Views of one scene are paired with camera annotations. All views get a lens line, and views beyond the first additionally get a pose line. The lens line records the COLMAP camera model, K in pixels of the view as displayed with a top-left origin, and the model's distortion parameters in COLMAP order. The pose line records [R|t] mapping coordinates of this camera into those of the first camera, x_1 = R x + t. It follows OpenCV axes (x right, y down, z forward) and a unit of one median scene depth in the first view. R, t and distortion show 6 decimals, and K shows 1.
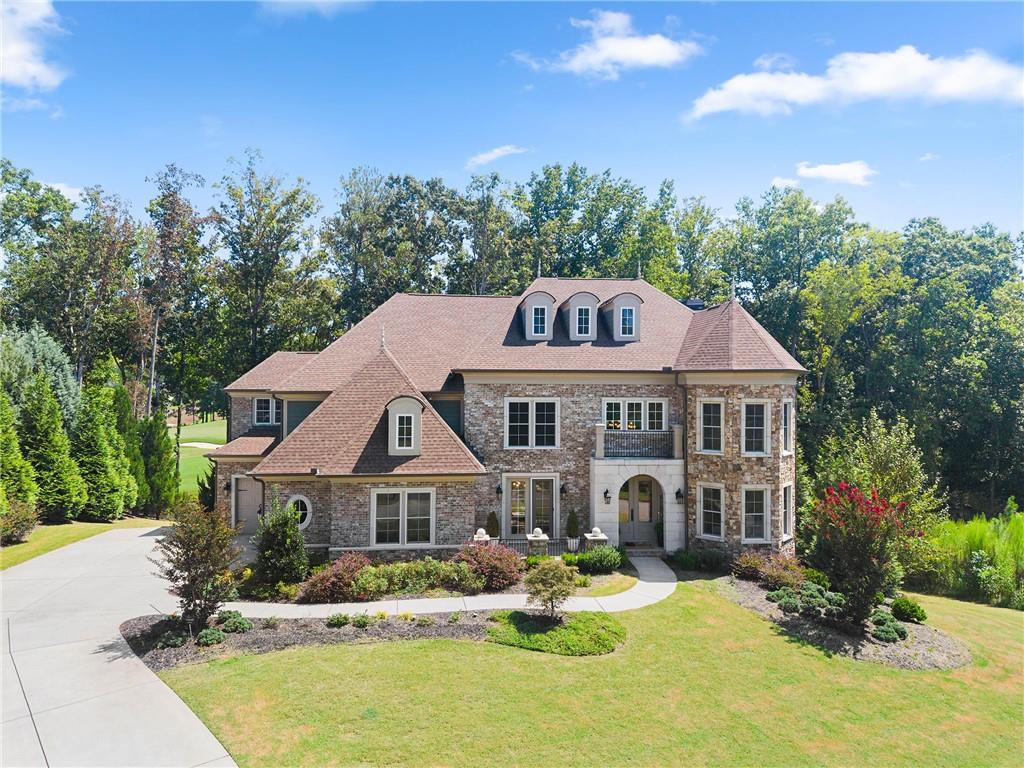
lens RADIAL K [[691.2, 0, 512.0], [0, 691.2, 384.0], [0, 0, 1]] dist [0.010844, -0.003797]
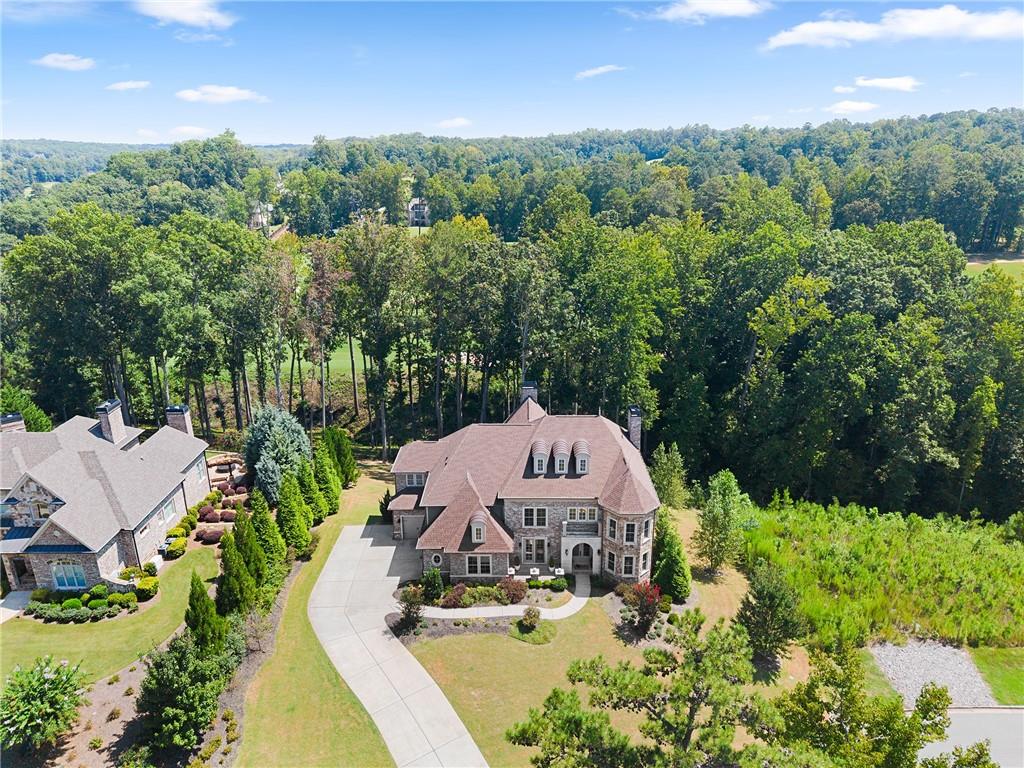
lens RADIAL K [[691.2, 0, 512.0], [0, 691.2, 384.0], [0, 0, 1]] dist [0.010844, -0.003797]
pose [[0.994027, 0.018884, -0.107487, 0.199048], [0.018893, 0.940268, 0.339910, -1.178535], [0.107486, -0.339910, 0.934295, -1.002456]]
